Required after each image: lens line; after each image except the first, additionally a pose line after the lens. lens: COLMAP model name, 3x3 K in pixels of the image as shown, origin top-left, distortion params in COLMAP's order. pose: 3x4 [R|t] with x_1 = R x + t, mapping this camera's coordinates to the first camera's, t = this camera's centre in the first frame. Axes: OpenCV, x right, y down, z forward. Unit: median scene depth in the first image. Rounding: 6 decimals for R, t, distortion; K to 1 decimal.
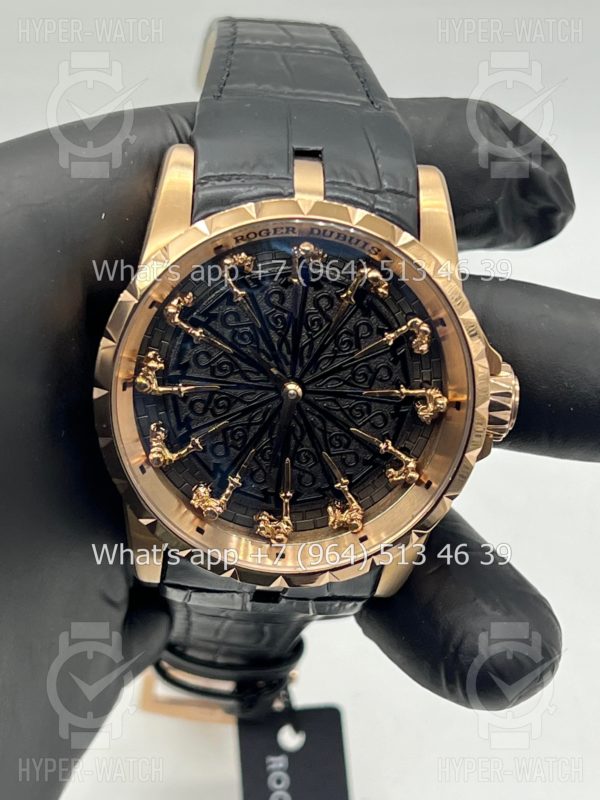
lens RADIAL K [[1971.5, 0, 291.9], [0, 1971.5, 376.3], [0, 0, 1]] dist [0.283053, 0.000000]
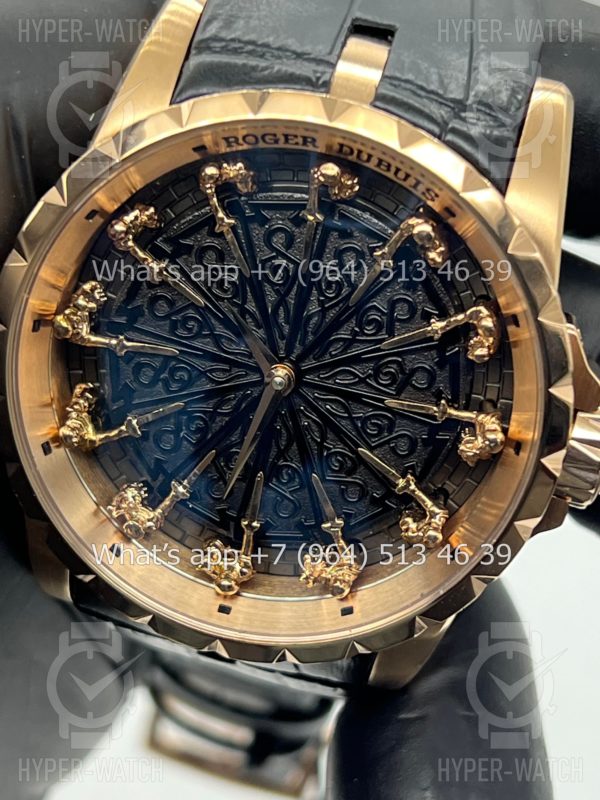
lens RADIAL K [[1971.5, 0, 301.6], [0, 1971.5, 393.7], [0, 0, 1]] dist [0.283053, 0.000000]
pose [[0.966864, 0.194656, -0.165178, 0.119579], [-0.183098, 0.979612, 0.082675, -0.044428], [0.177904, -0.049691, 0.982792, 0.335700]]
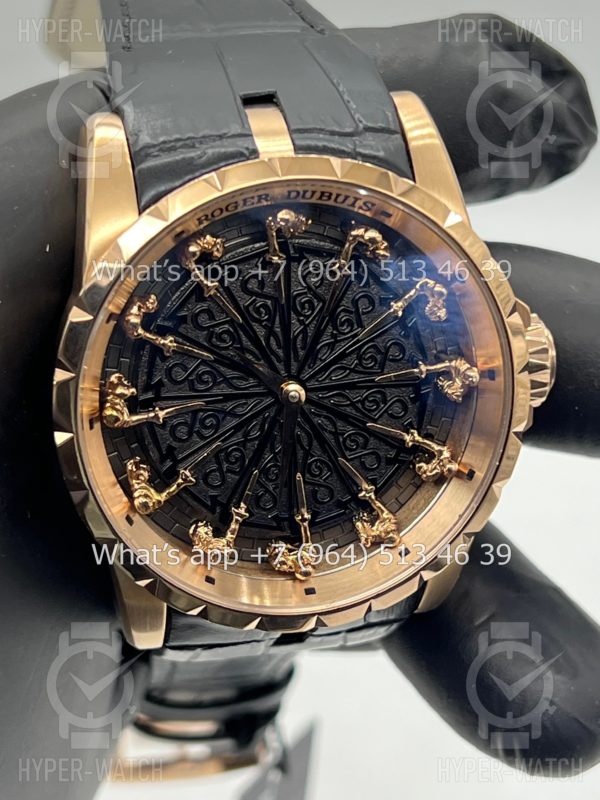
lens RADIAL K [[1971.5, 0, 293.0], [0, 1971.5, 402.1], [0, 0, 1]] dist [0.283053, 0.000000]
pose [[0.978890, -0.173980, 0.107264, -0.087626], [0.168465, 0.983966, 0.058565, -0.036296], [-0.115733, -0.039258, 0.992504, 0.188208]]
